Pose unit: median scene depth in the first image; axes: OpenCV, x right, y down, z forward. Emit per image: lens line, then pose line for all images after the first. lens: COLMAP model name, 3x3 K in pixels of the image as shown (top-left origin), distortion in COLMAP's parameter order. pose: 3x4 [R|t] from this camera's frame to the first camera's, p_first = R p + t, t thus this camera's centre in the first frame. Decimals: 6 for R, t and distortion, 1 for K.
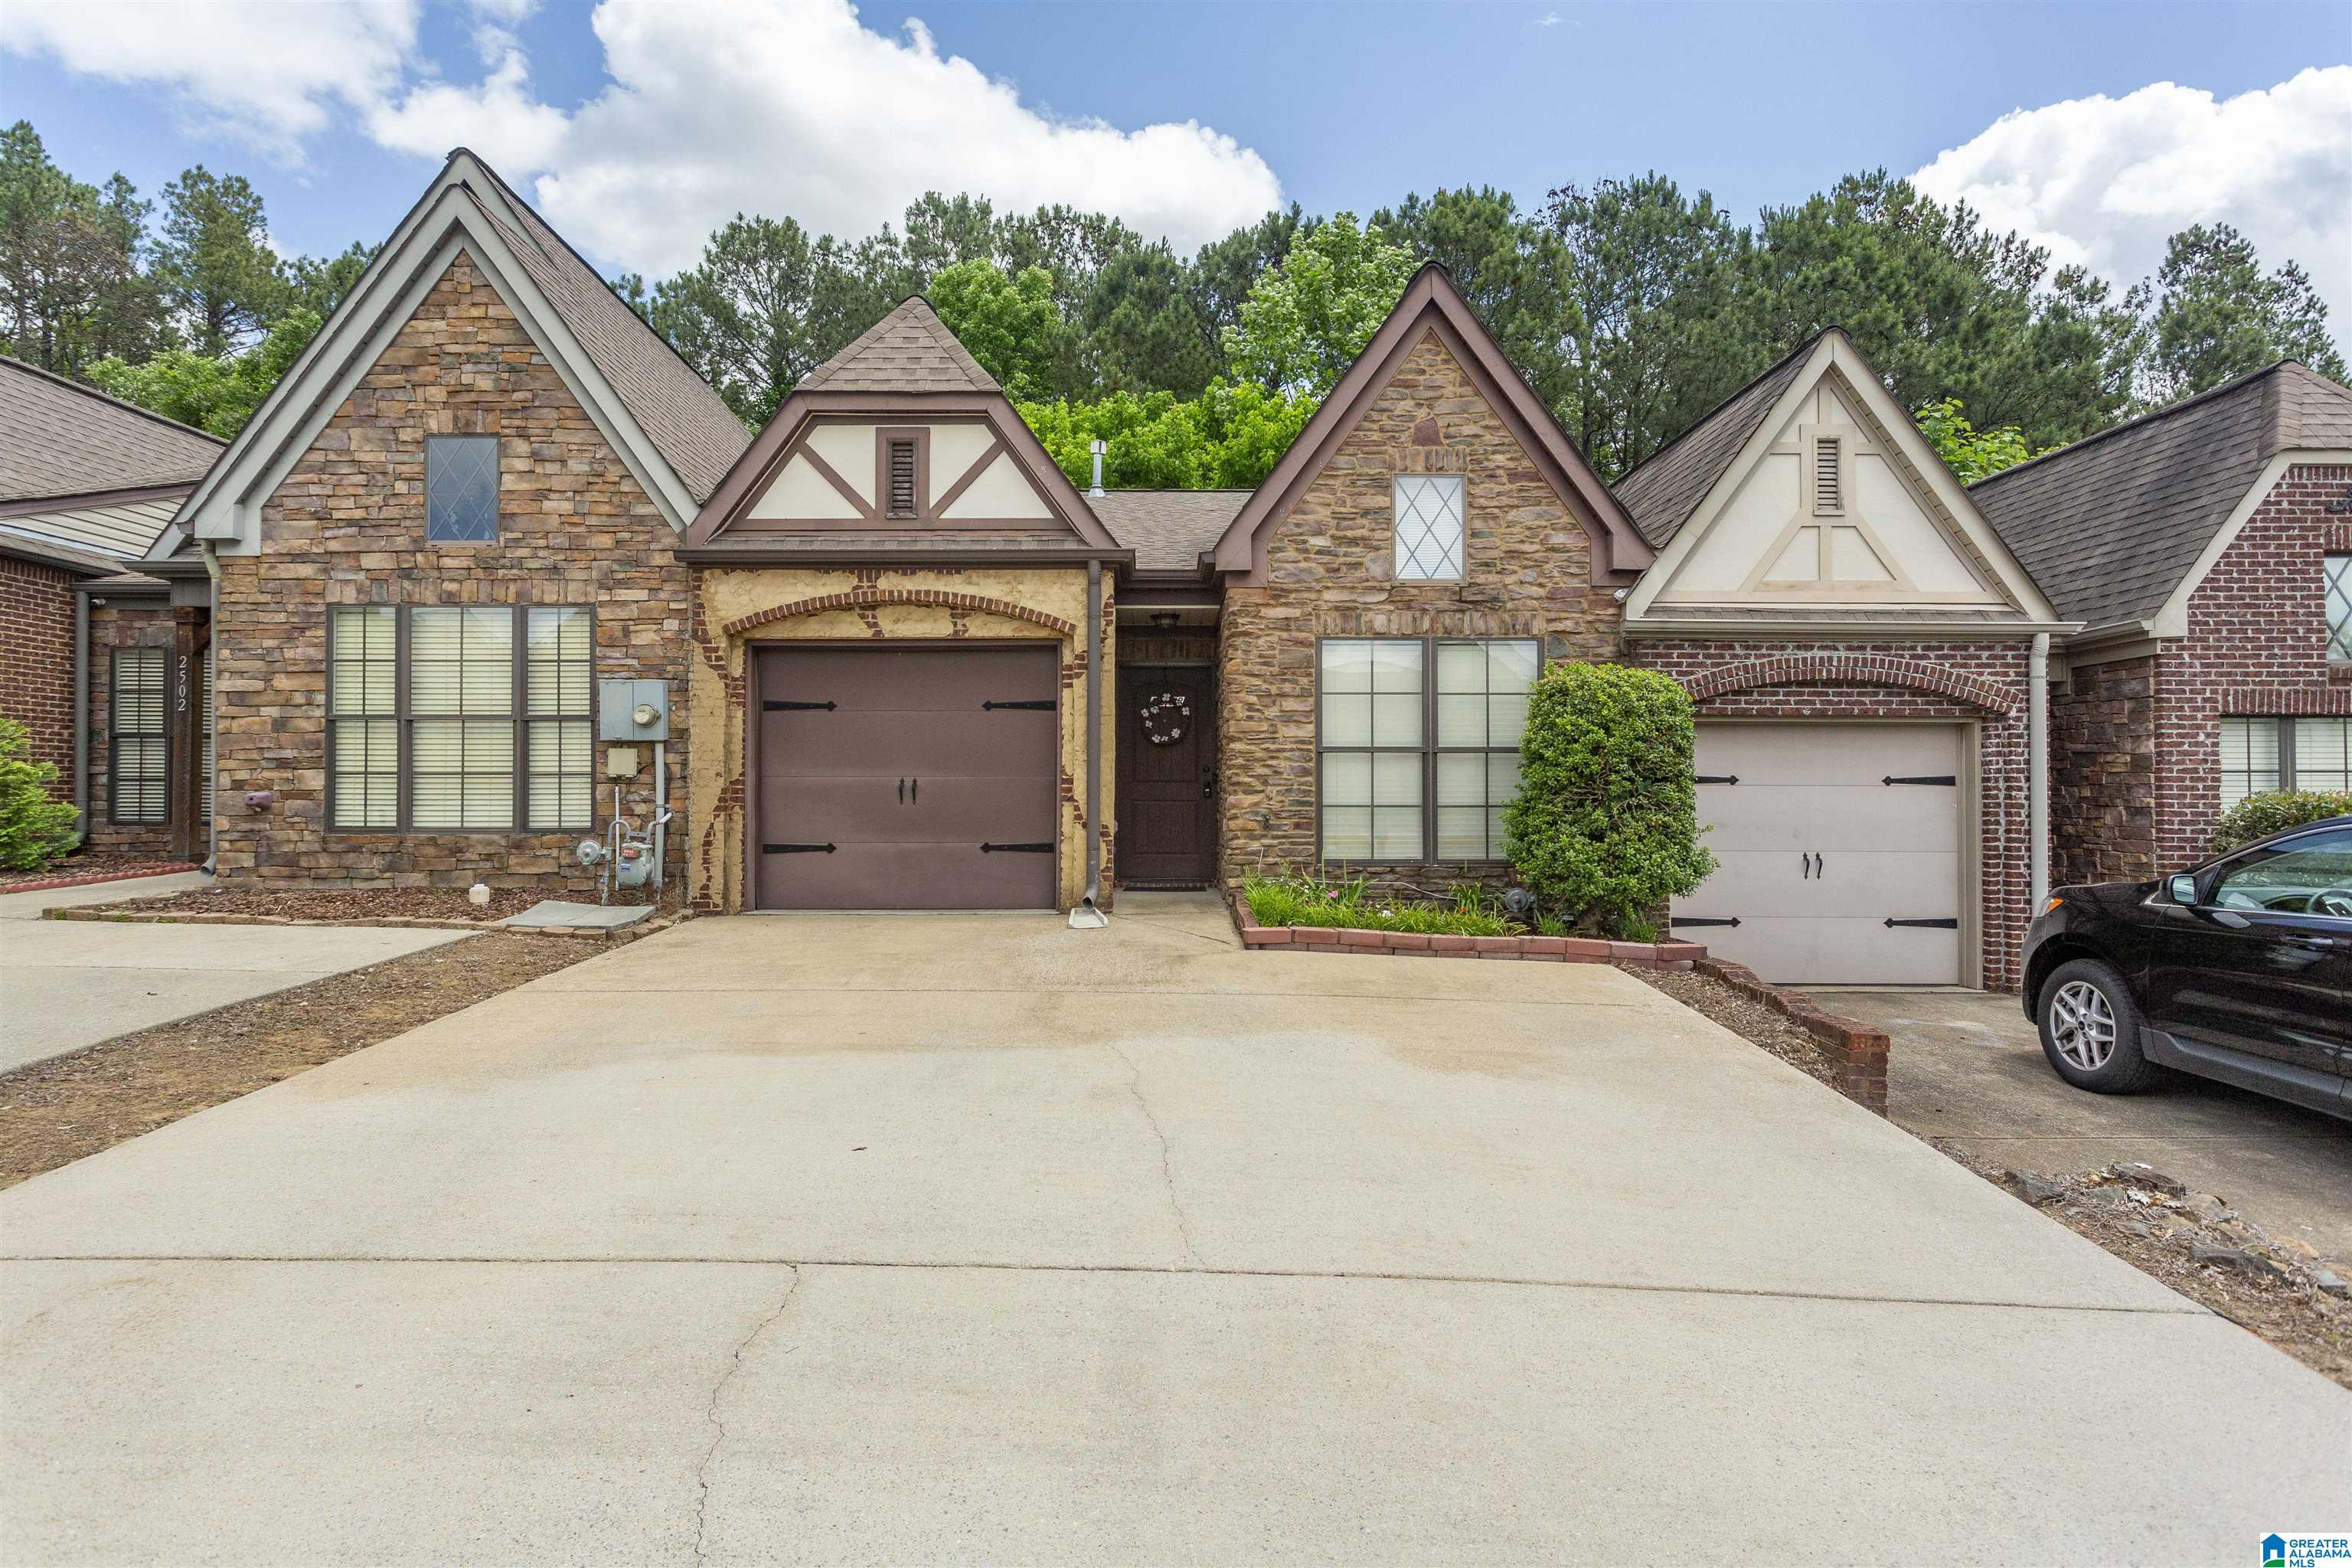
lens RADIAL K [[1414.4, 0, 1176.0], [0, 1414.4, 784.0], [0, 0, 1]] dist [0.000004, 0.021248]
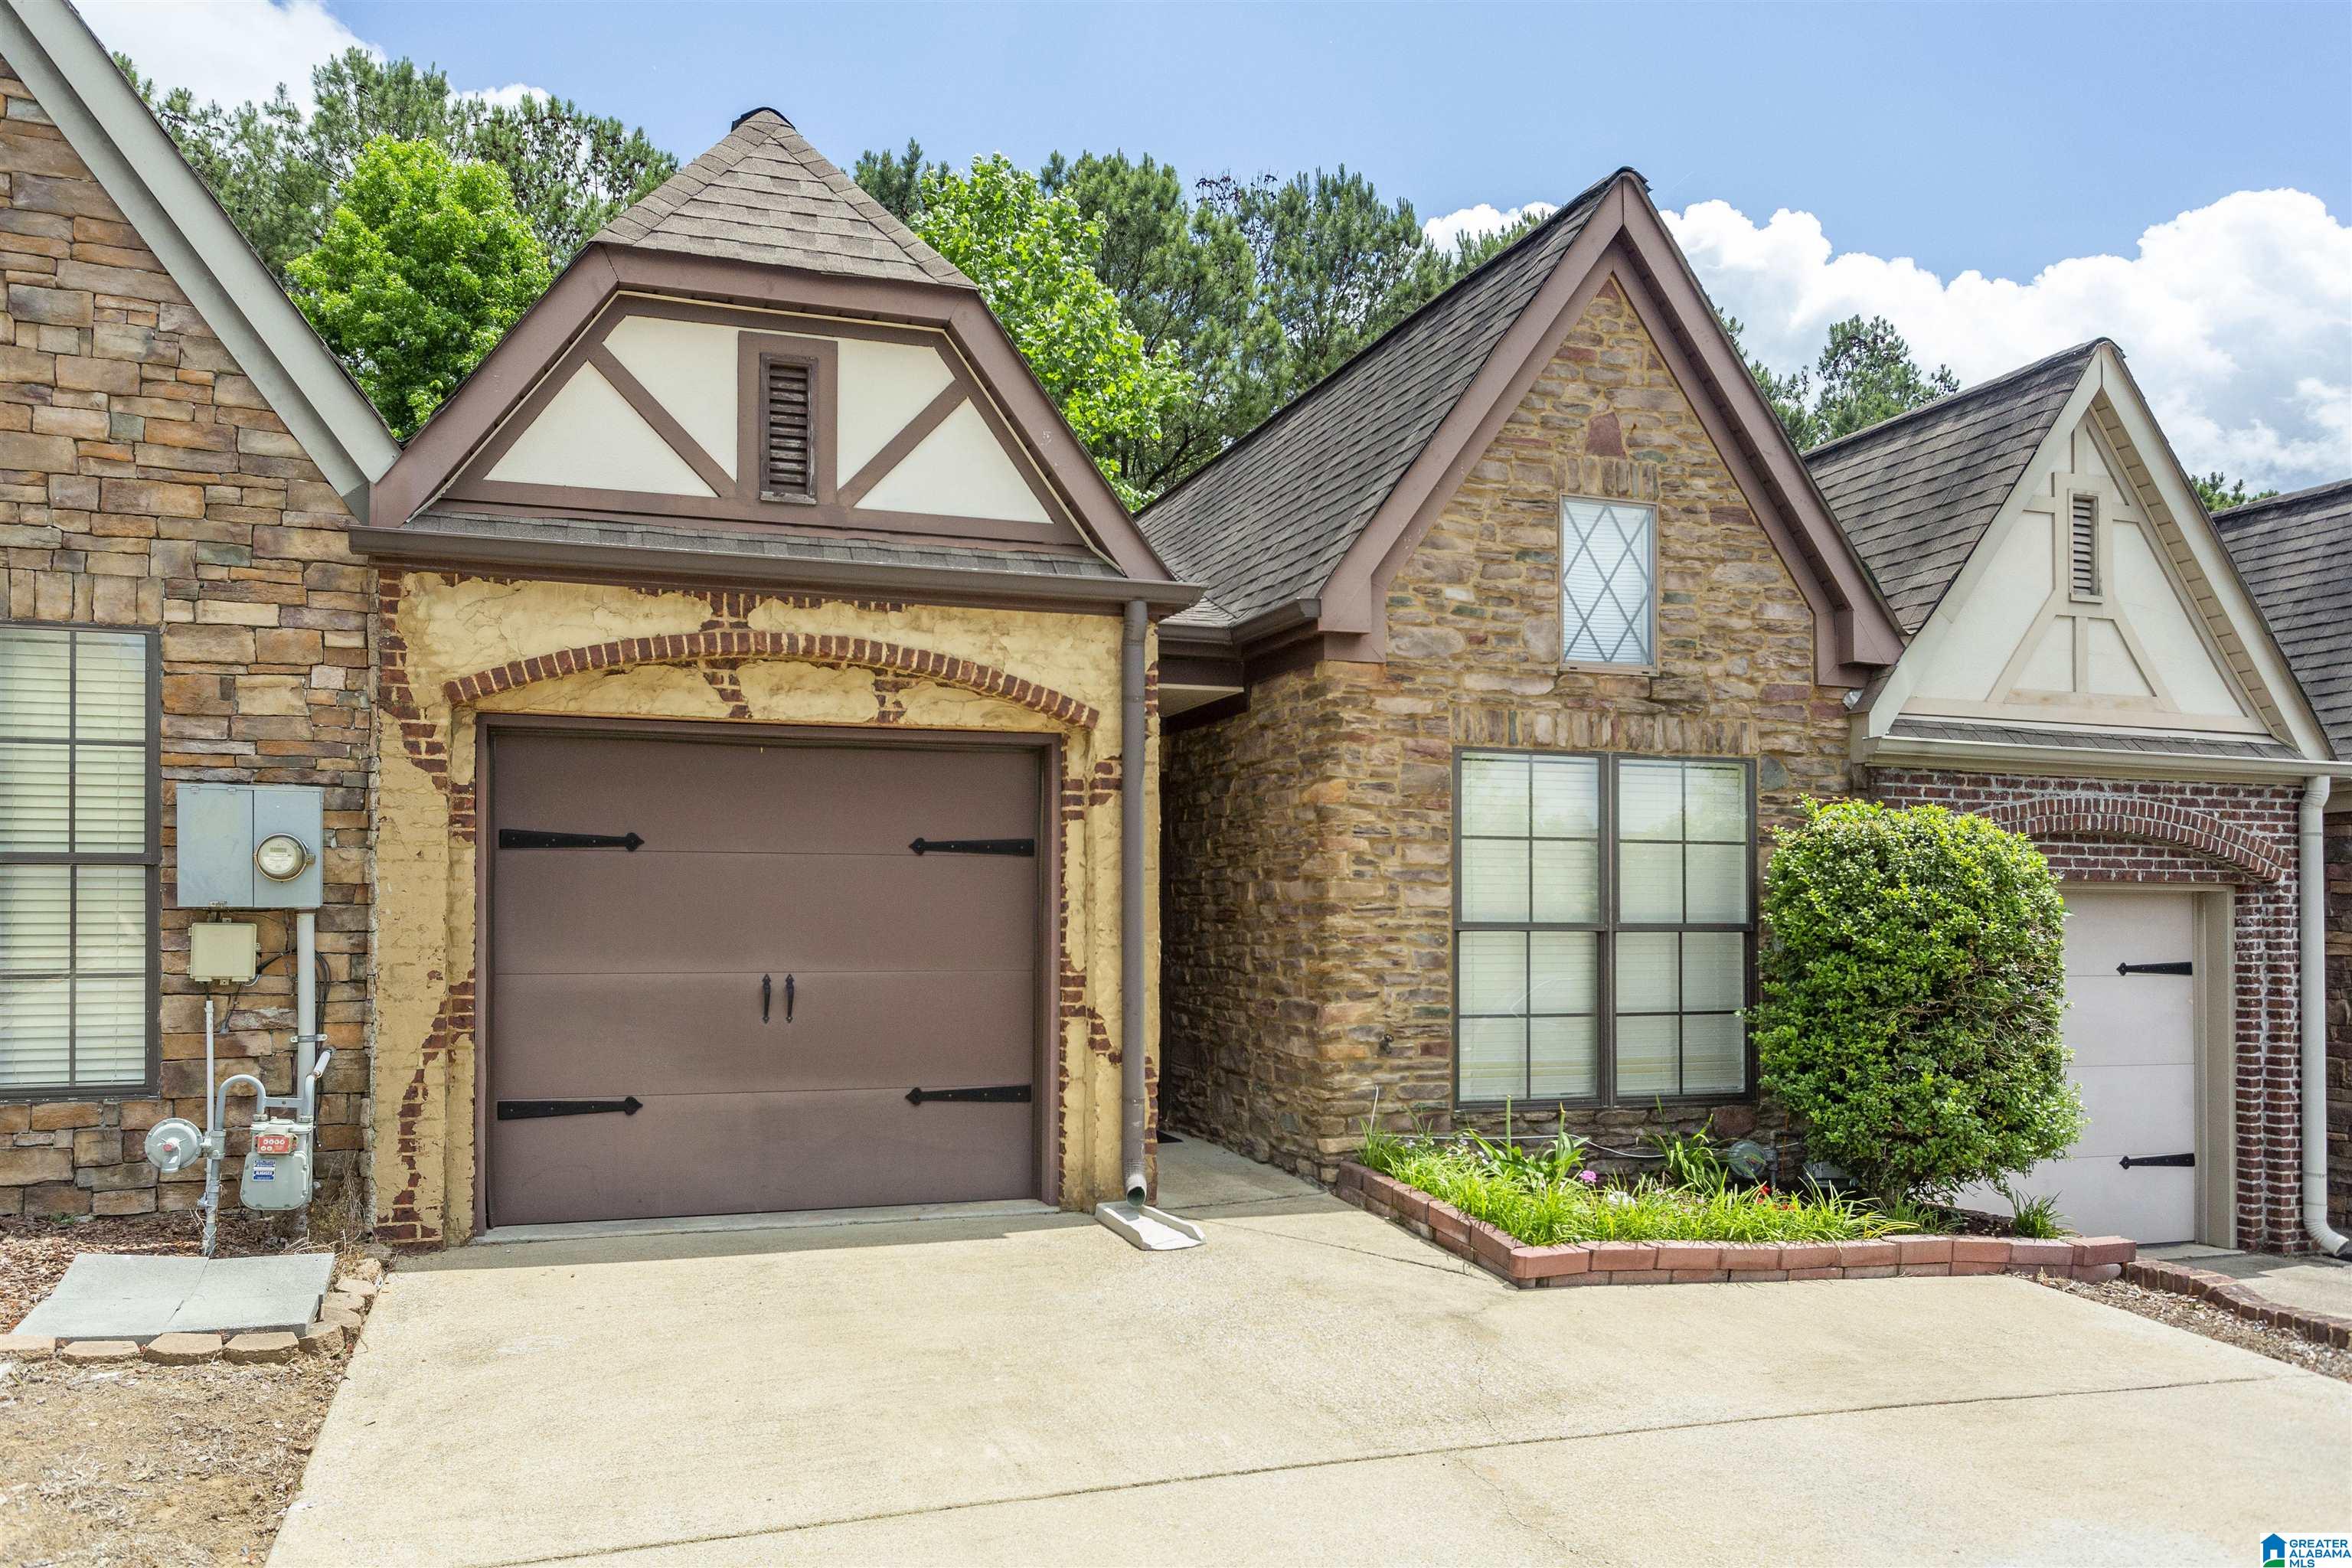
lens RADIAL K [[1743.5, 0, 1172.0], [0, 1743.5, 909.4], [0, 0, 1]] dist [0.005232, 0.001876]
pose [[0.949192, 0.006304, 0.314635, -0.260339], [-0.007199, 0.999973, 0.001681, -0.032355], [-0.314616, -0.003861, 0.949211, 0.307576]]
